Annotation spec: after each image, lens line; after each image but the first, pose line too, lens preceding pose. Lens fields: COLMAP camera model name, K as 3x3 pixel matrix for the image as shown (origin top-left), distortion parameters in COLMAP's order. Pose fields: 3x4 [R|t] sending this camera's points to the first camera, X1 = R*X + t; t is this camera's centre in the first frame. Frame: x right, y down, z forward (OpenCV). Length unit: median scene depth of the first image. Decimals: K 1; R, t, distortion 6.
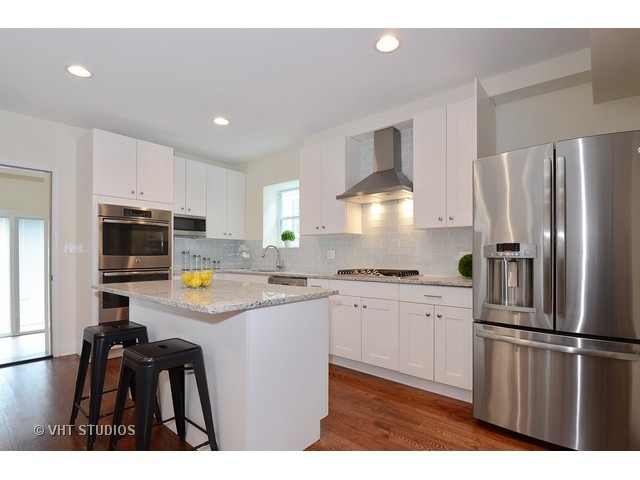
lens RADIAL K [[298.1, 0, 316.2], [0, 298.1, 255.0], [0, 0, 1]] dist [-0.033433, -0.000281]
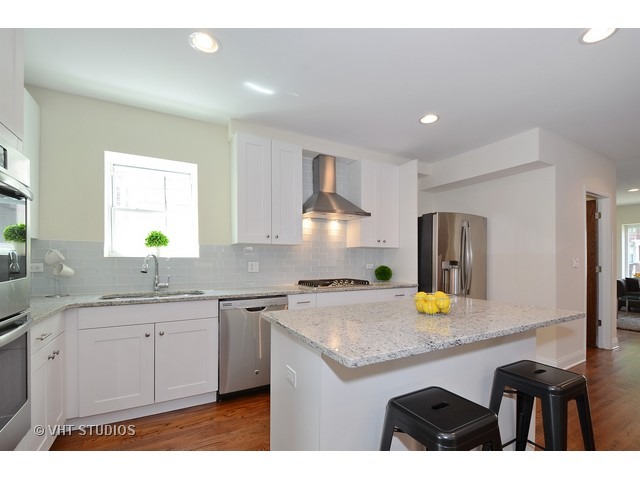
lens RADIAL K [[298.1, 0, 316.2], [0, 298.1, 255.0], [0, 0, 1]] dist [-0.033433, -0.000281]
pose [[0.373839, 0.032398, 0.926928, -0.724881], [0.008221, 0.999235, -0.038241, -0.002239], [-0.927457, 0.021916, 0.373286, 0.555068]]
